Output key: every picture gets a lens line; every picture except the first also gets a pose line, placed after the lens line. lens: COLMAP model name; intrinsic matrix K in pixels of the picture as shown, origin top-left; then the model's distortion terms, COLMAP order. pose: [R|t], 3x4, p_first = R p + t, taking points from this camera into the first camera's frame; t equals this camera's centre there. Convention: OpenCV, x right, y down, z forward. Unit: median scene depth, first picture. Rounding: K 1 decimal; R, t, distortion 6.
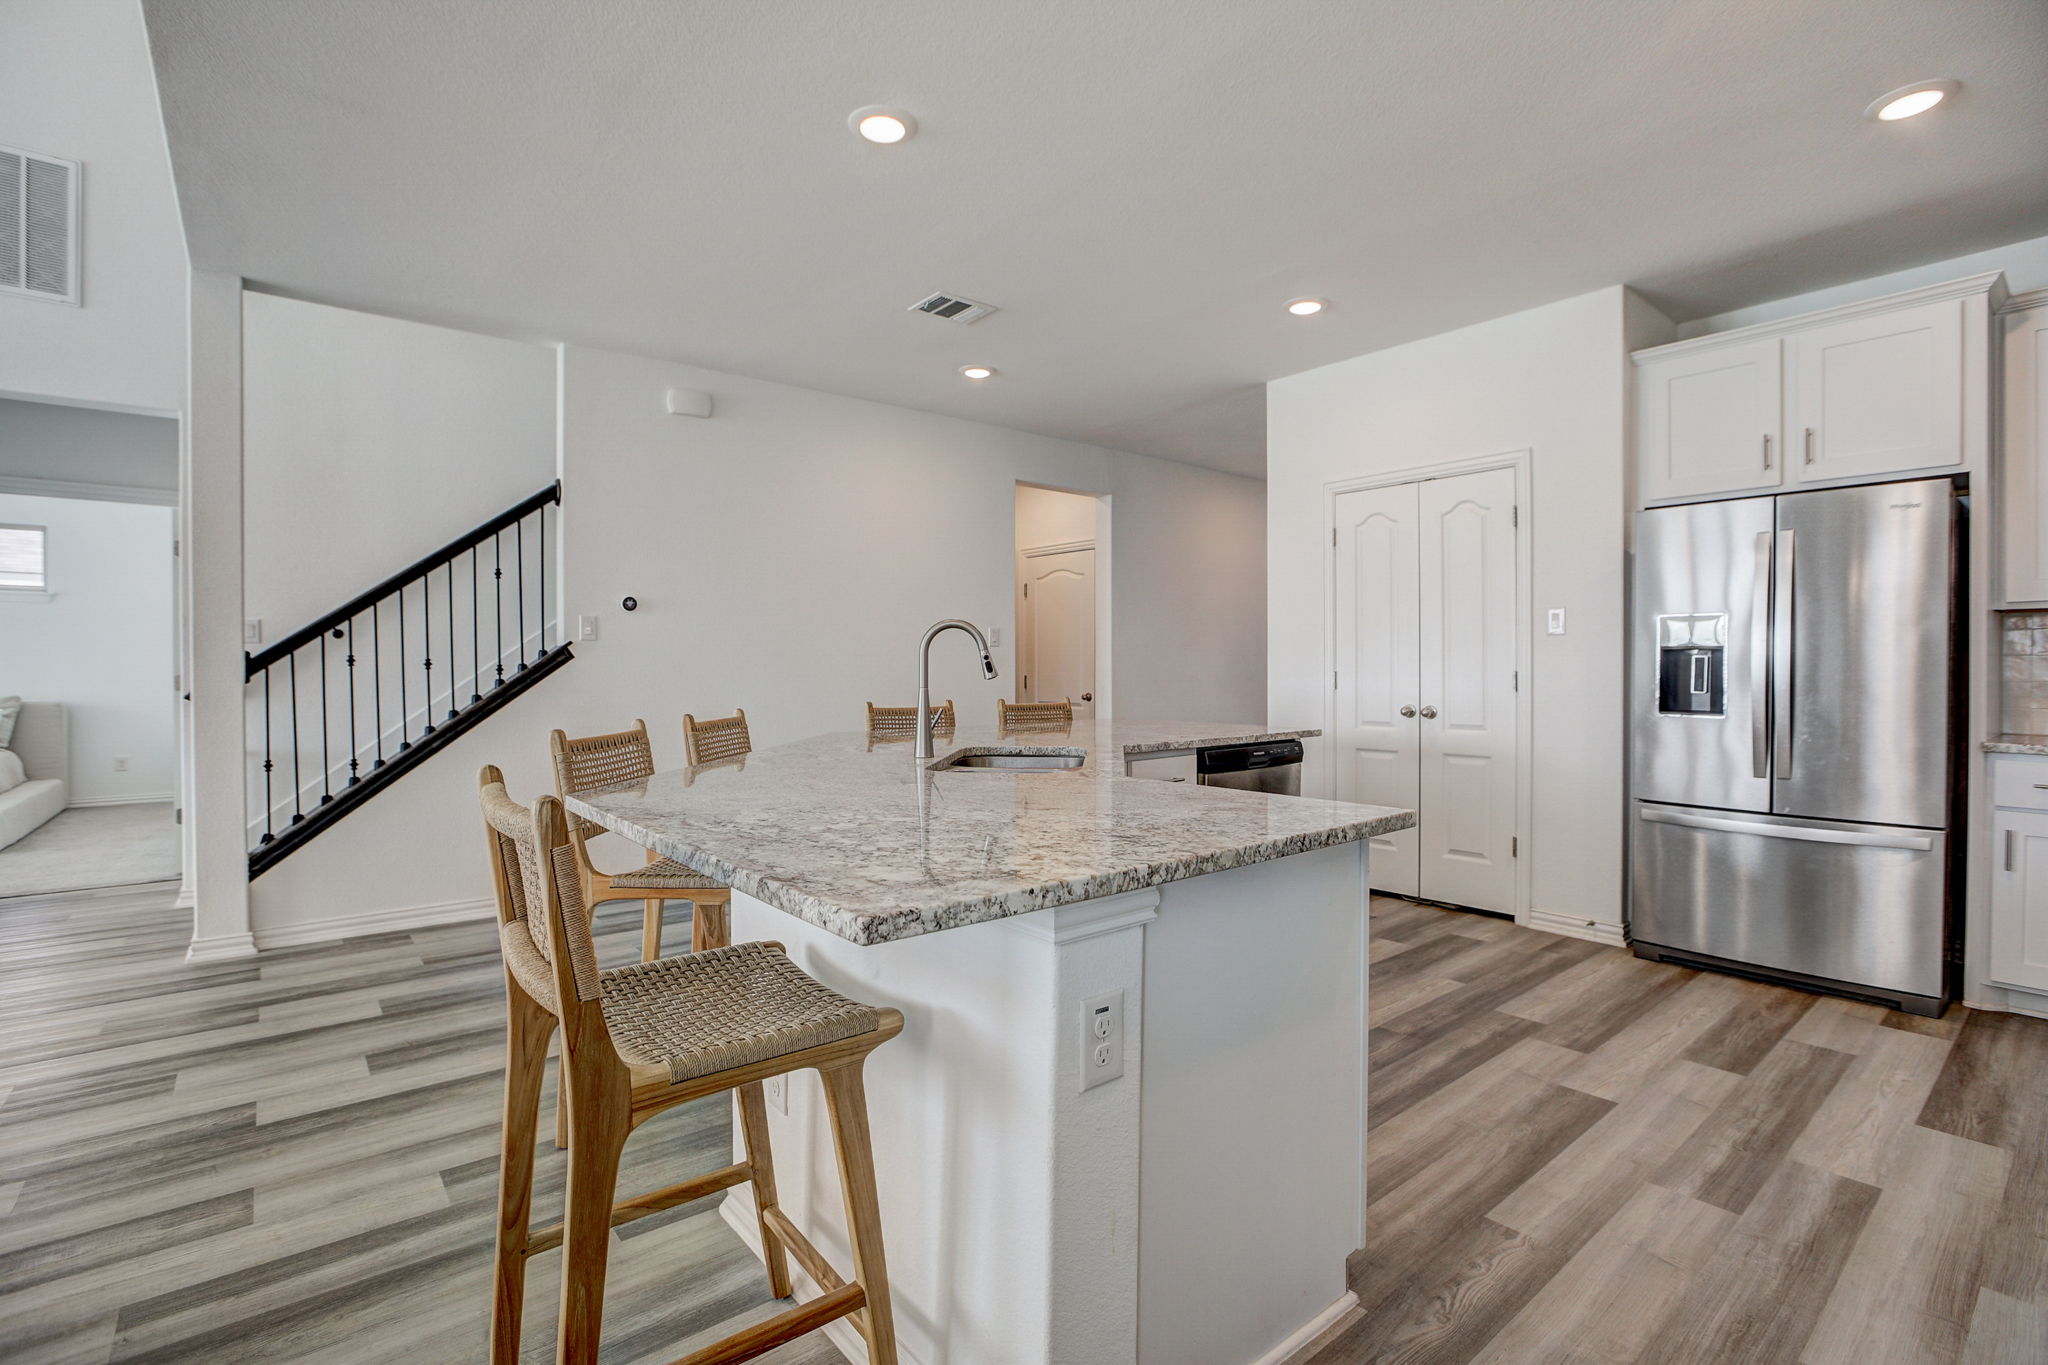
lens RADIAL K [[926.3, 0, 988.5], [0, 926.3, 674.0], [0, 0, 1]] dist [-0.025816, 0.007937]
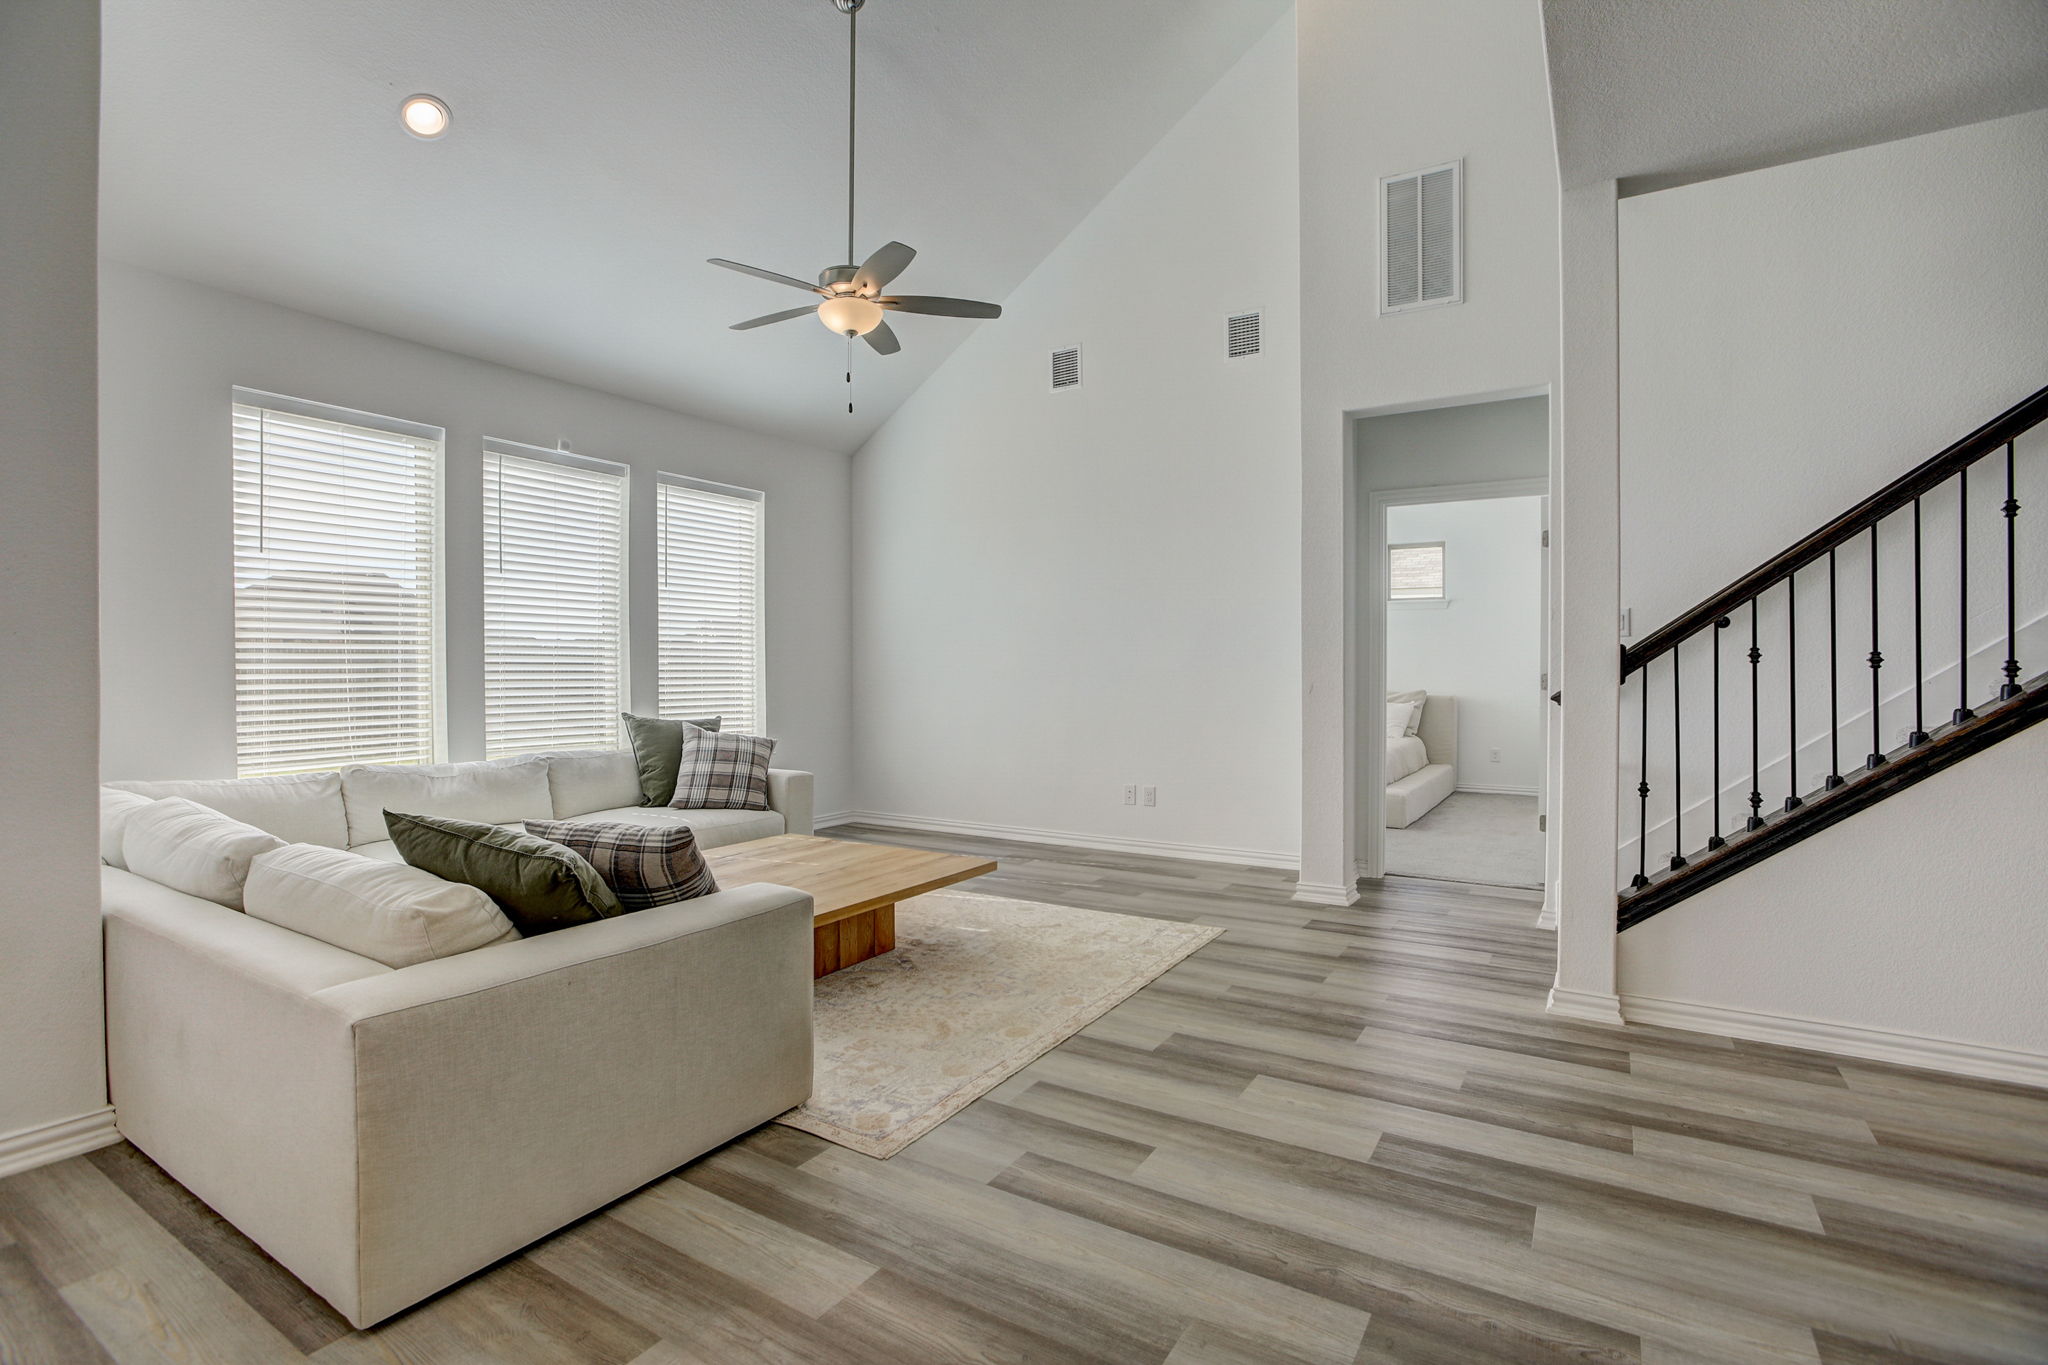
lens RADIAL K [[956.6, 0, 1024.0], [0, 956.6, 682.5], [0, 0, 1]] dist [-0.028674, 0.010241]
pose [[0.338114, 0.017225, -0.940947, -0.206924], [-0.007984, 0.999849, 0.015434, 0.000093], [0.941071, 0.002294, 0.338201, 0.227049]]
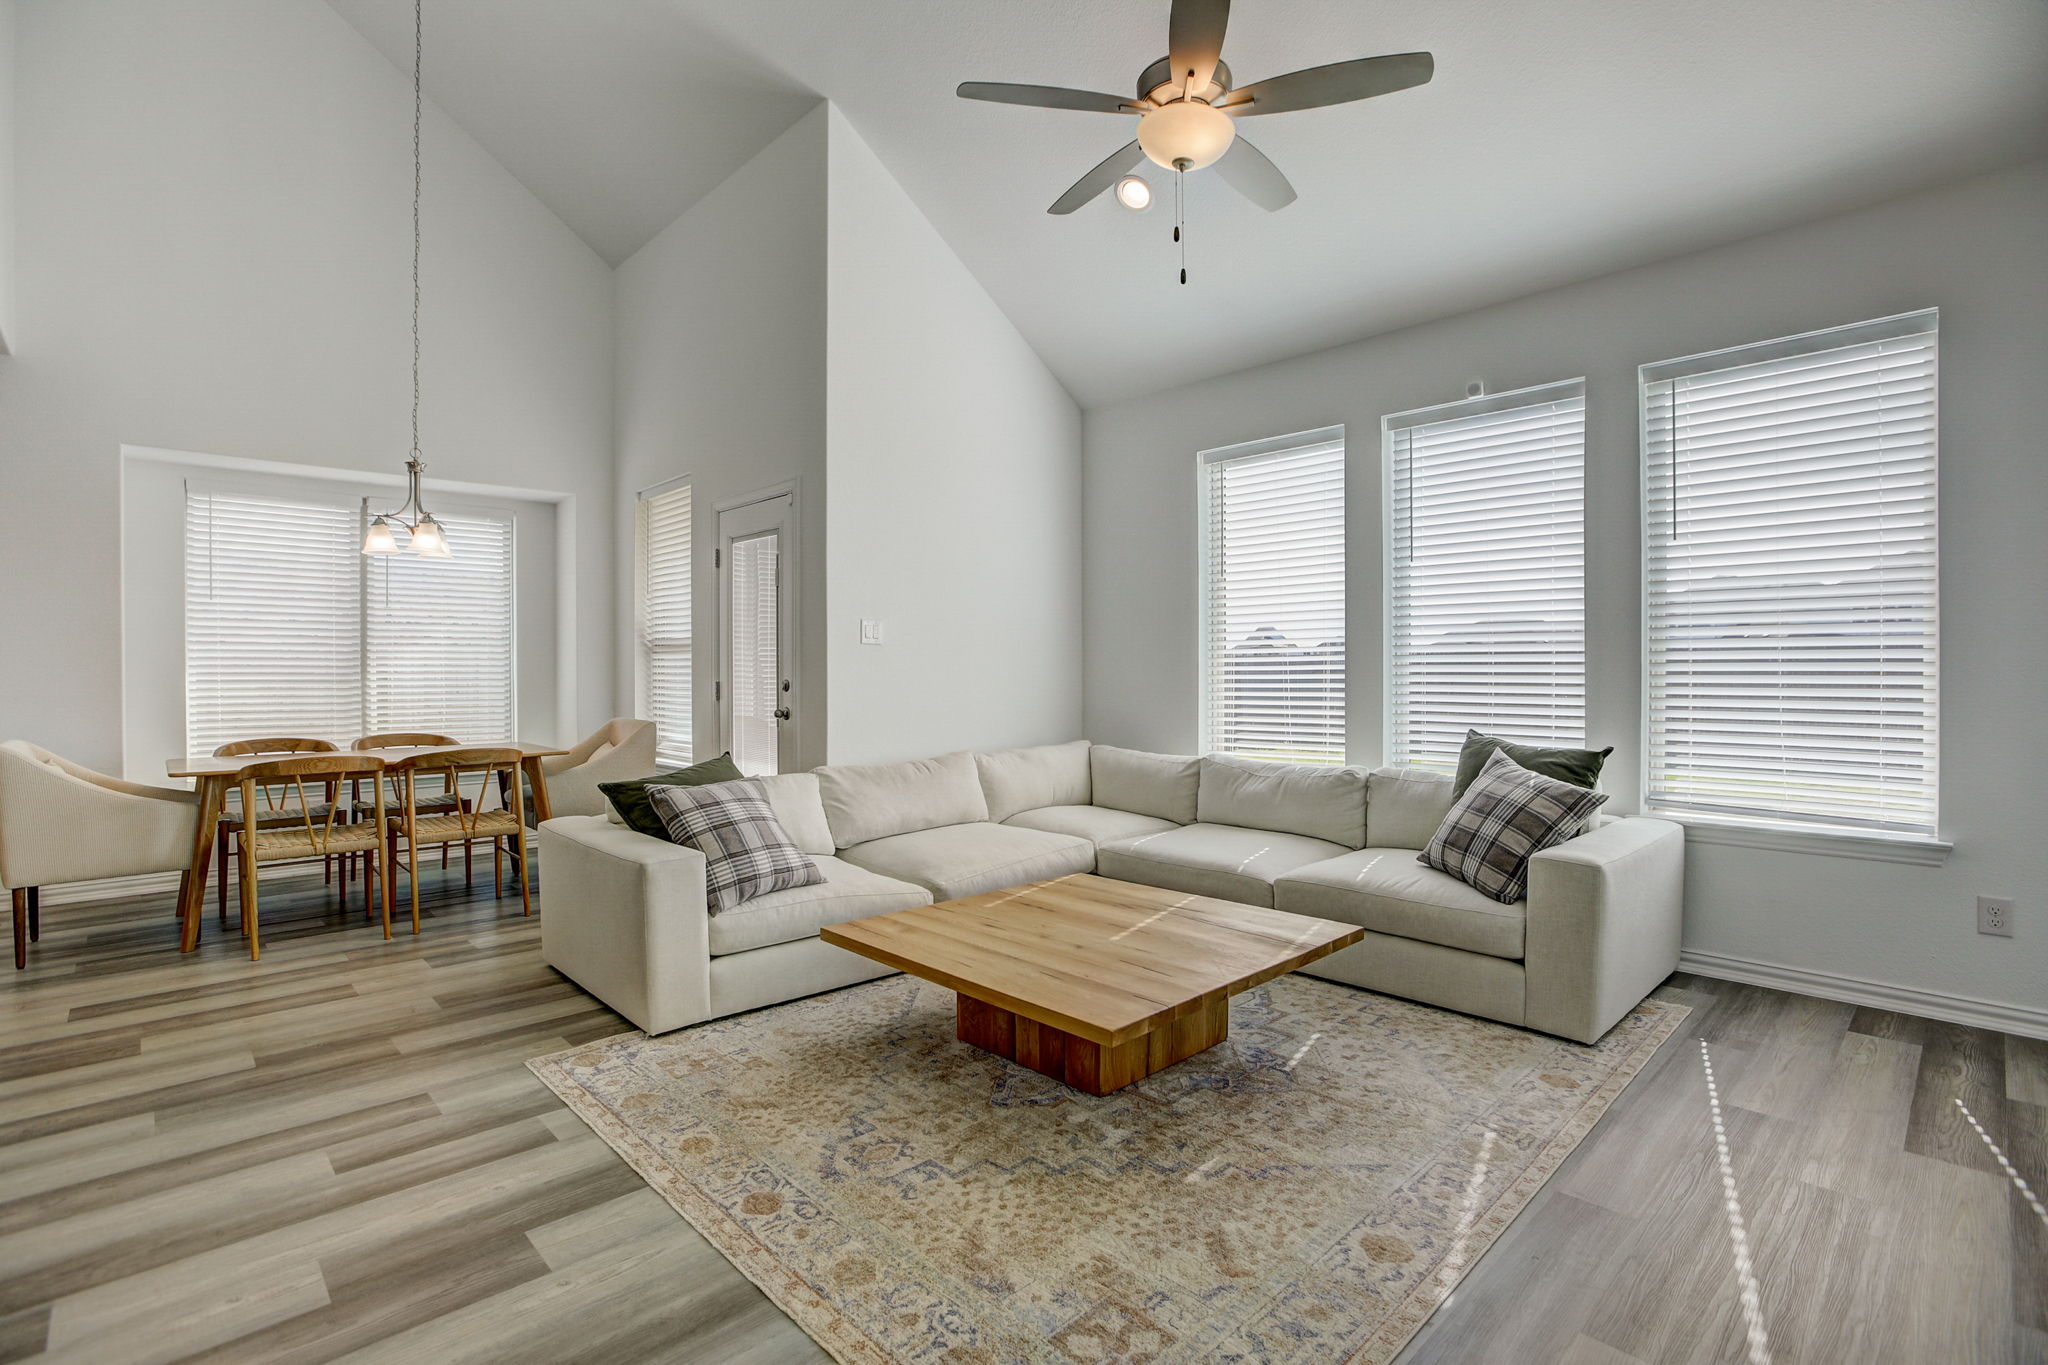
lens RADIAL K [[956.6, 0, 1024.0], [0, 956.6, 682.5], [0, 0, 1]] dist [-0.028674, 0.010241]
pose [[-0.996060, 0.009779, -0.088143, -1.074348], [0.007970, 0.999751, 0.020847, -0.005539], [0.088325, 0.020063, -0.995890, 1.077048]]
